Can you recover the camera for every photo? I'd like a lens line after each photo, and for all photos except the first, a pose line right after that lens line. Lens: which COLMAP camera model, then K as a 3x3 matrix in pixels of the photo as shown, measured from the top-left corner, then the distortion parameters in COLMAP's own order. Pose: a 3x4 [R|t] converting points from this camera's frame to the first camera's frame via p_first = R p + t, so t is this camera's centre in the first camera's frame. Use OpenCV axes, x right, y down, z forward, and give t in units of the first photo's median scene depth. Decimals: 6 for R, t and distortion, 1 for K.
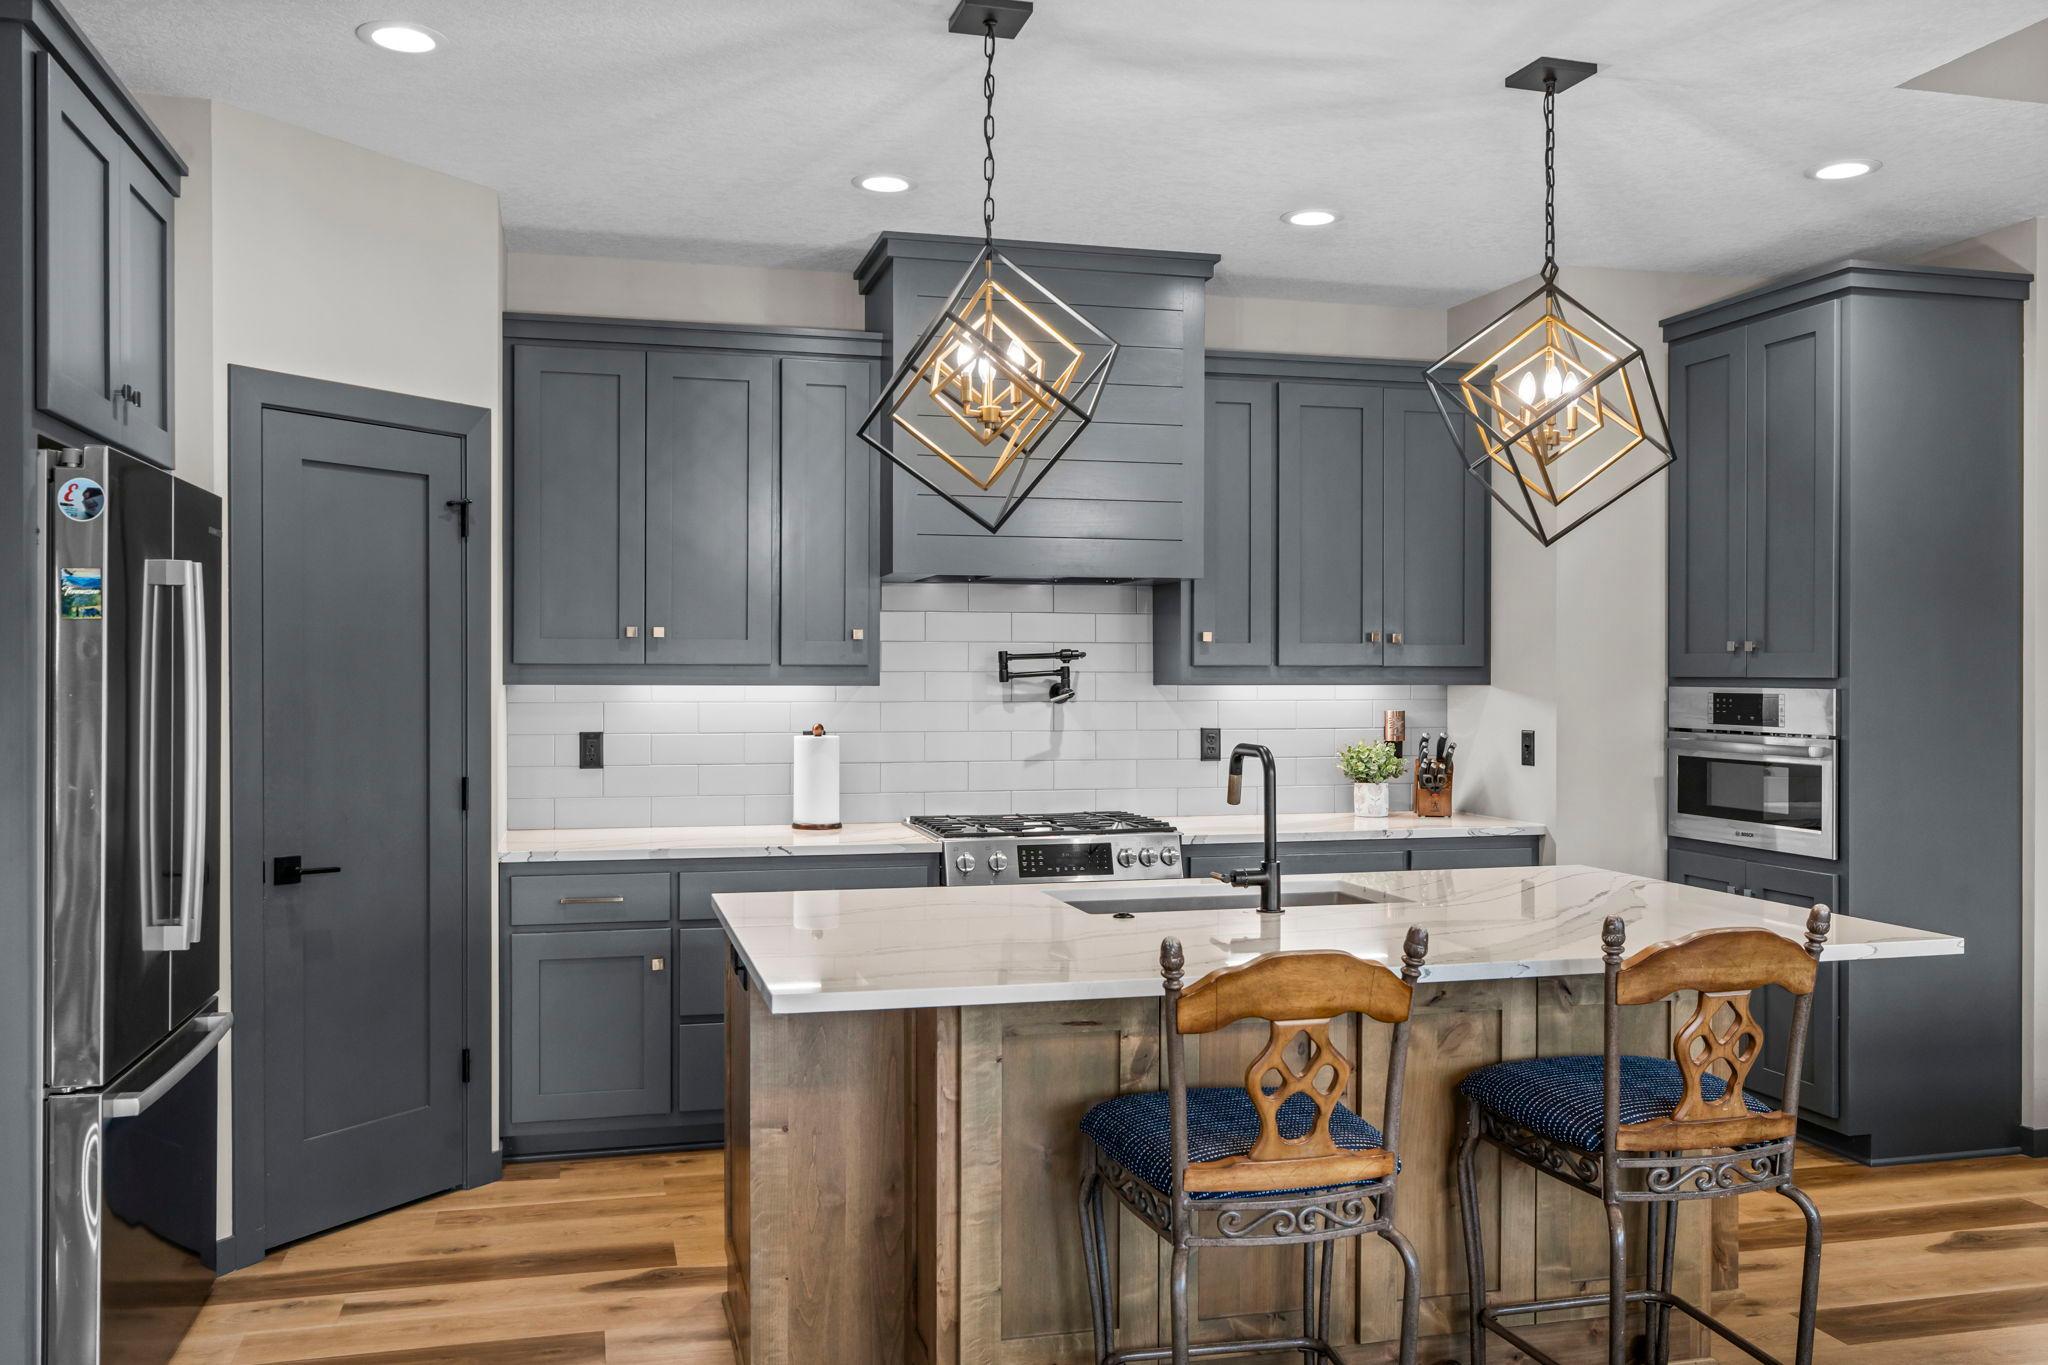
lens RADIAL K [[1633.0, 0, 1013.6], [0, 1633.0, 686.6], [0, 0, 1]] dist [0.004107, -0.007174]
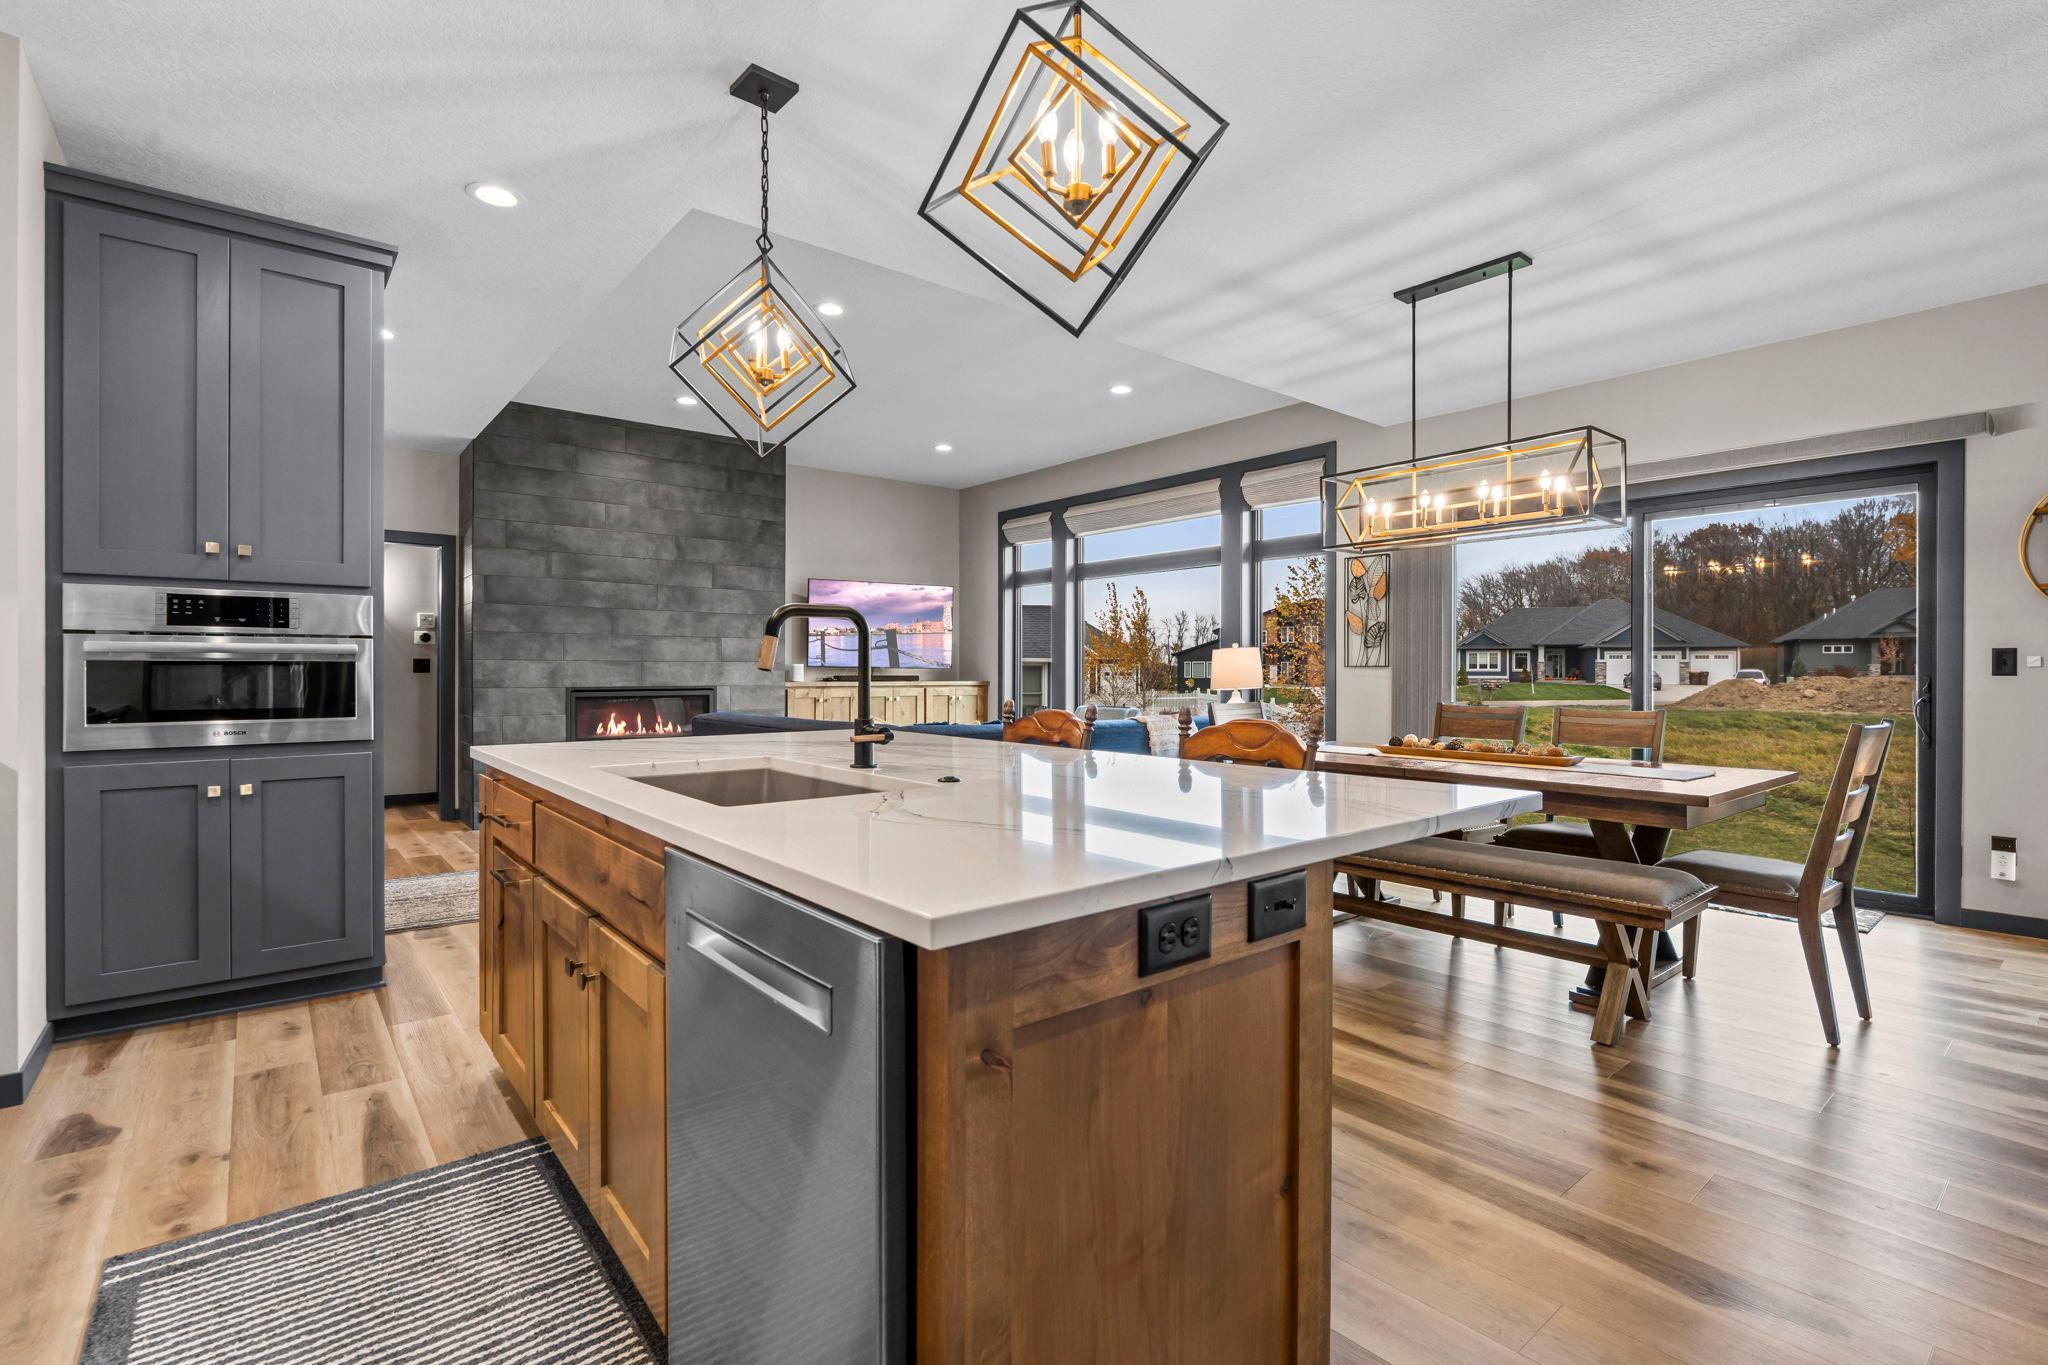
lens RADIAL K [[945.5, 0, 1023.5], [0, 945.5, 671.2], [0, 0, 1]] dist [-0.004745, -0.001412]
pose [[-0.416866, 0.000568, 0.908968, -0.312333], [0.009166, 0.999952, 0.003579, 0.056305], [-0.908922, 0.009823, -0.416851, 0.830352]]
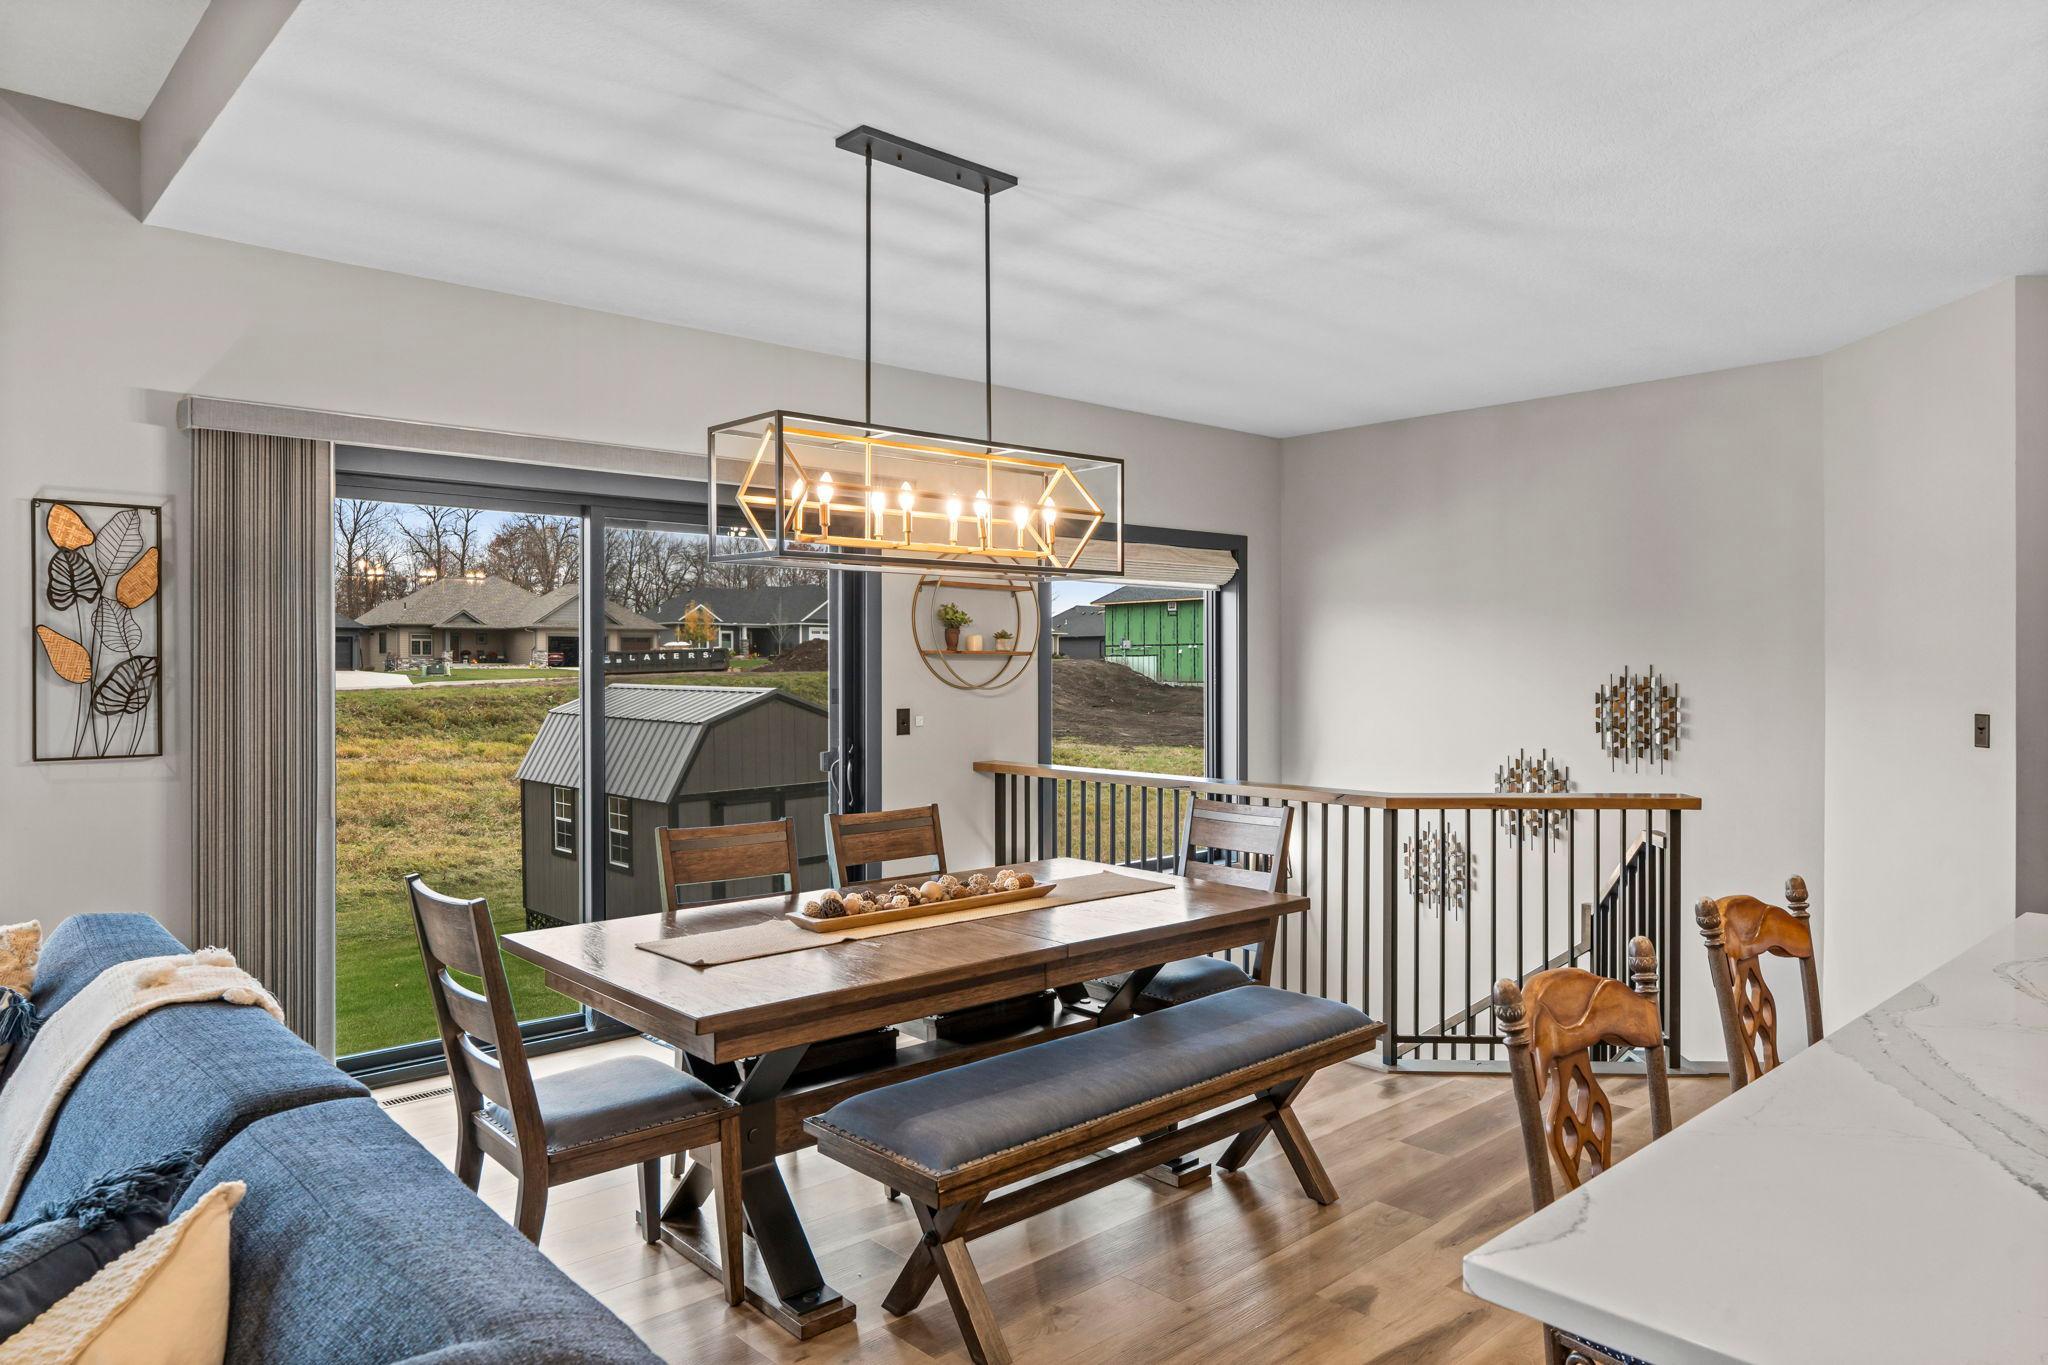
lens RADIAL K [[1302.1, 0, 1013.3], [0, 1302.1, 665.5], [0, 0, 1]] dist [-0.005414, 0.000800]
pose [[-0.883618, 0.002419, -0.468203, 0.553213], [-0.002876, 0.999940, 0.010593, -0.006218], [0.468200, 0.010707, -0.883558, 0.802831]]
